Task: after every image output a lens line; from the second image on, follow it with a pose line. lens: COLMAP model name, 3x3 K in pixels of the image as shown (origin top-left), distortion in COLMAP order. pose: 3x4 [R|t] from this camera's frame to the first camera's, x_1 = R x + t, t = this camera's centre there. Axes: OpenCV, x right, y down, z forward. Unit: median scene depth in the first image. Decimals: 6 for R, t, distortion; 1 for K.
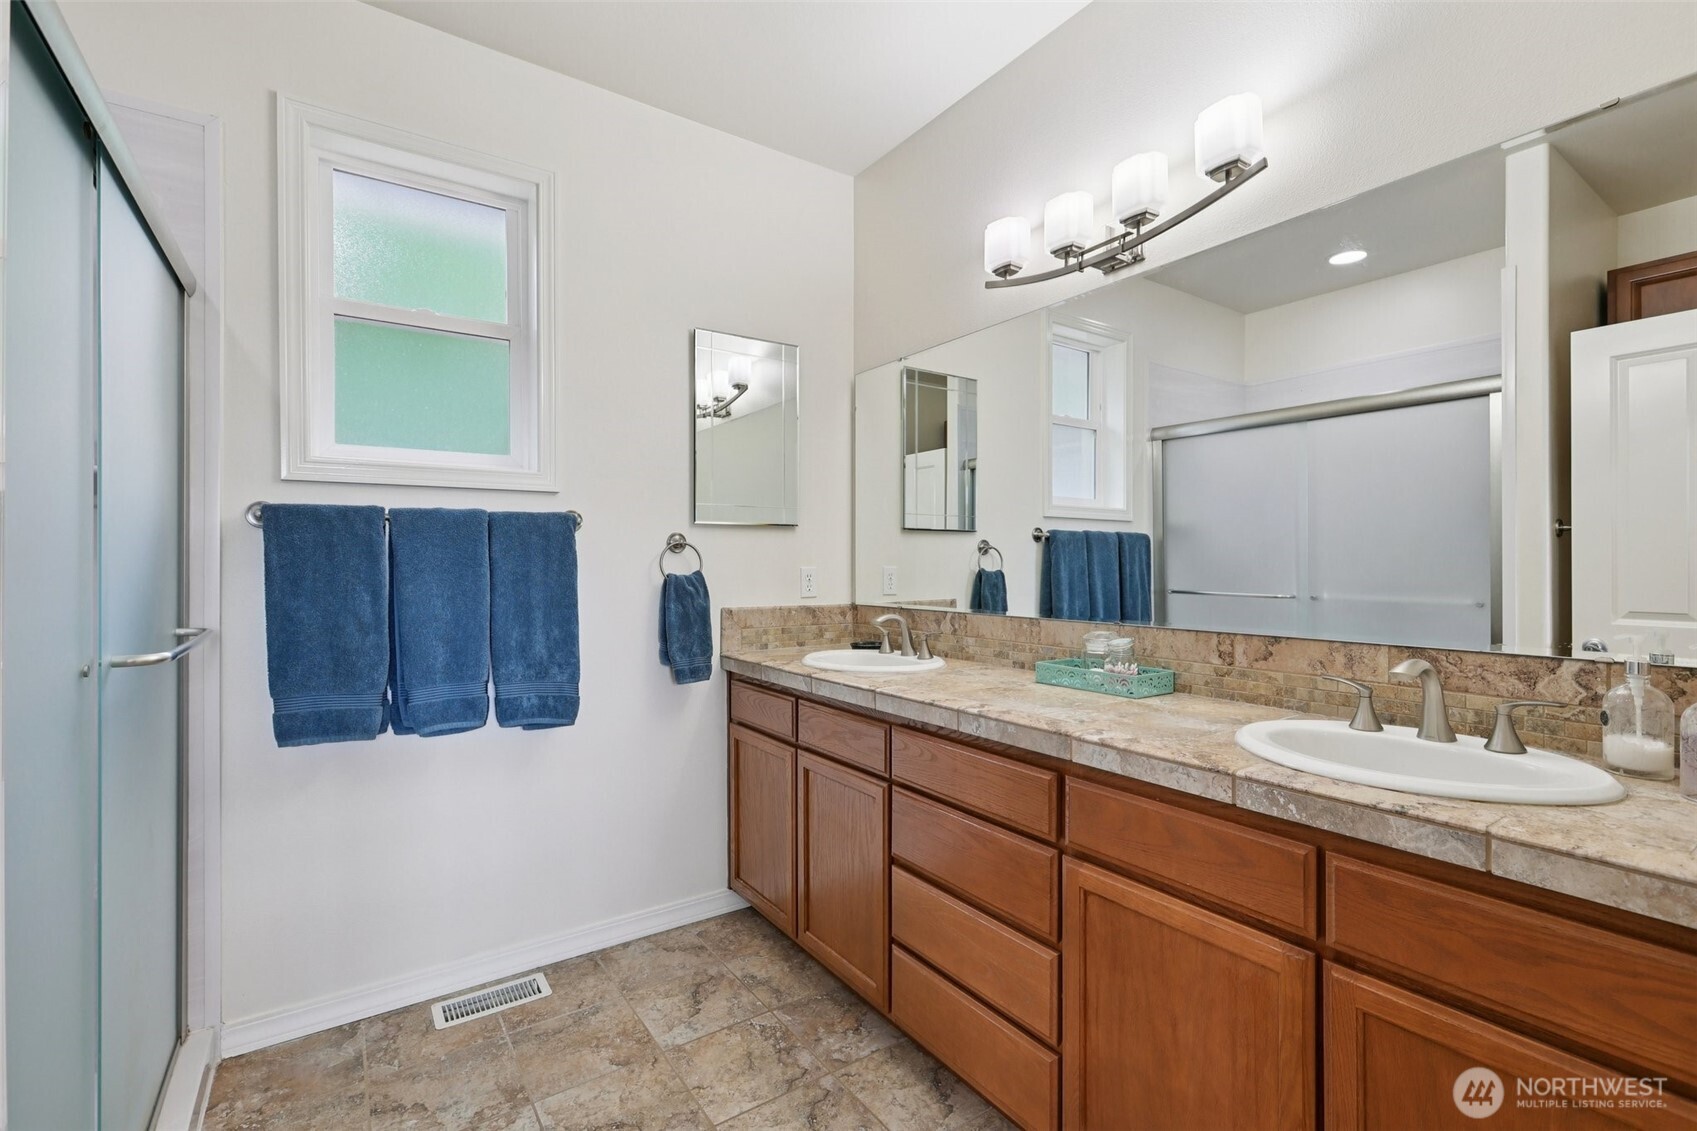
lens RADIAL K [[756.4, 0, 856.6], [0, 756.4, 566.8], [0, 0, 1]] dist [-0.000300, 0.001350]
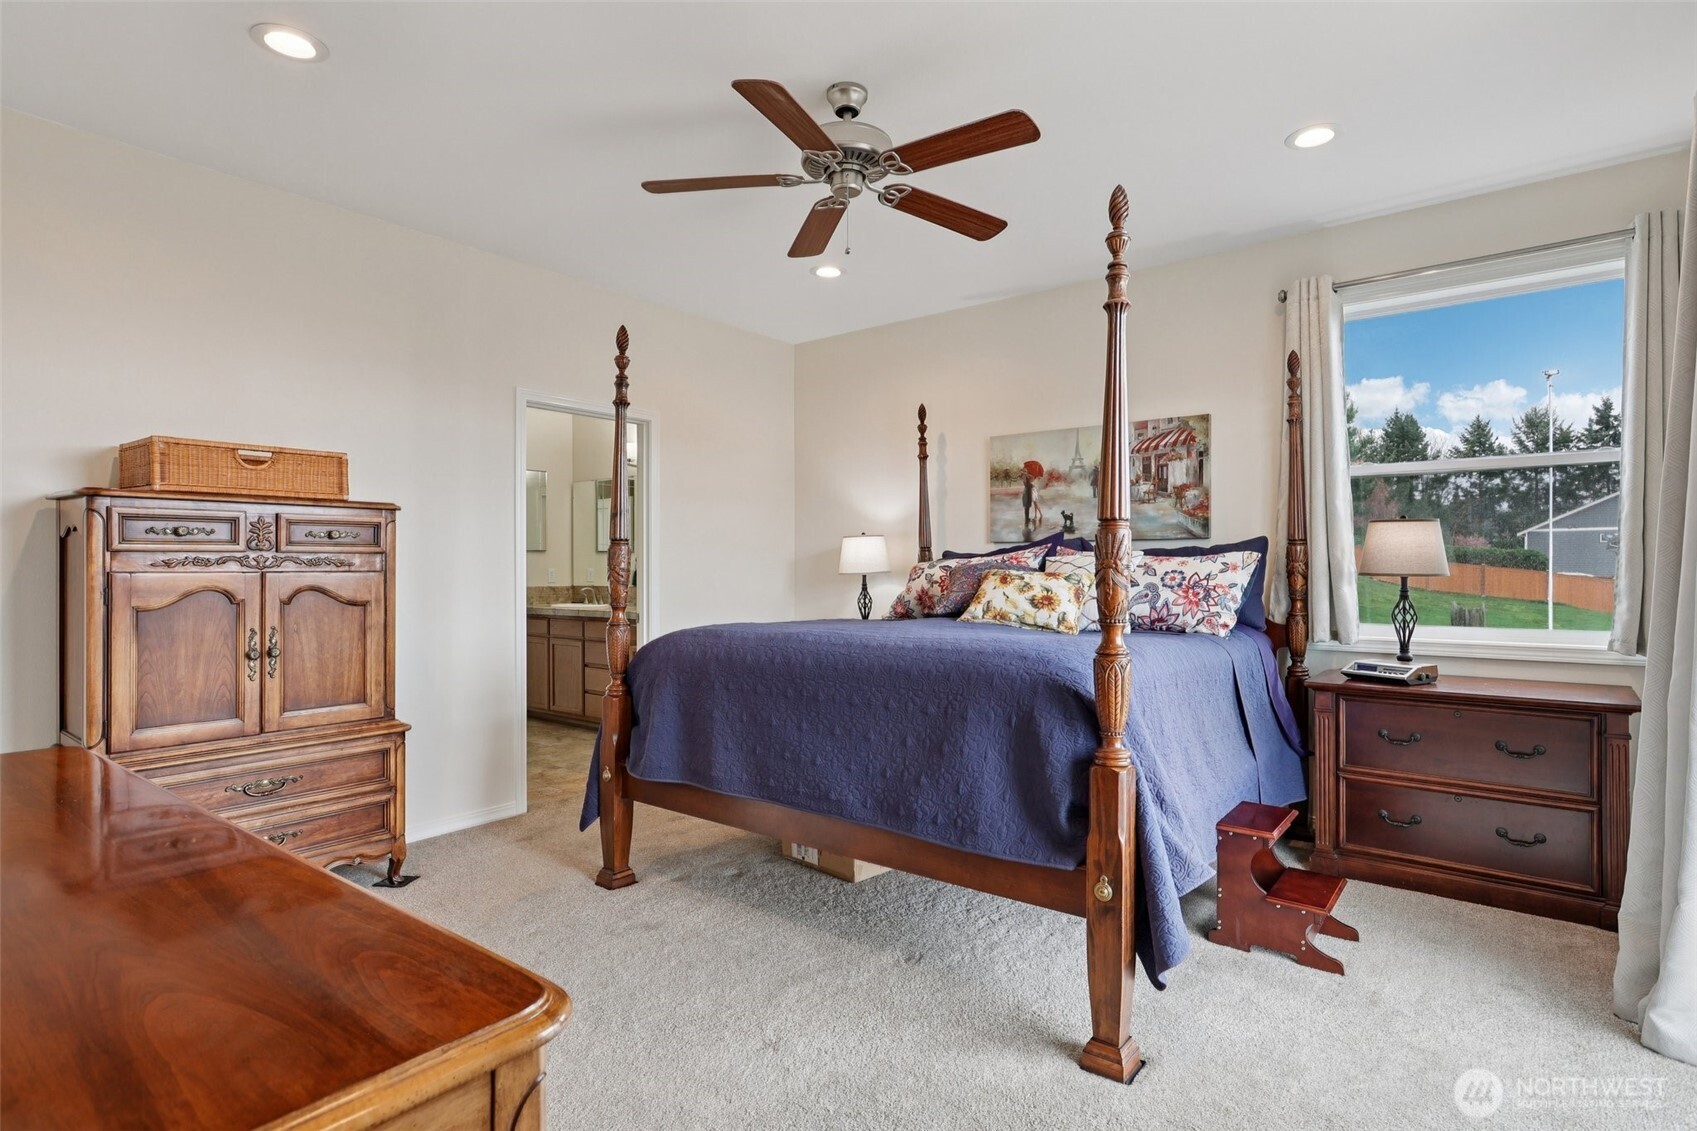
lens RADIAL K [[819.0, 0, 859.4], [0, 819.0, 562.6], [0, 0, 1]] dist [-0.011994, 0.008685]
pose [[0.948237, -0.003033, 0.317548, 0.034497], [0.005439, 0.999963, -0.006692, 0.002014], [-0.317516, 0.008073, 0.948219, -1.681096]]
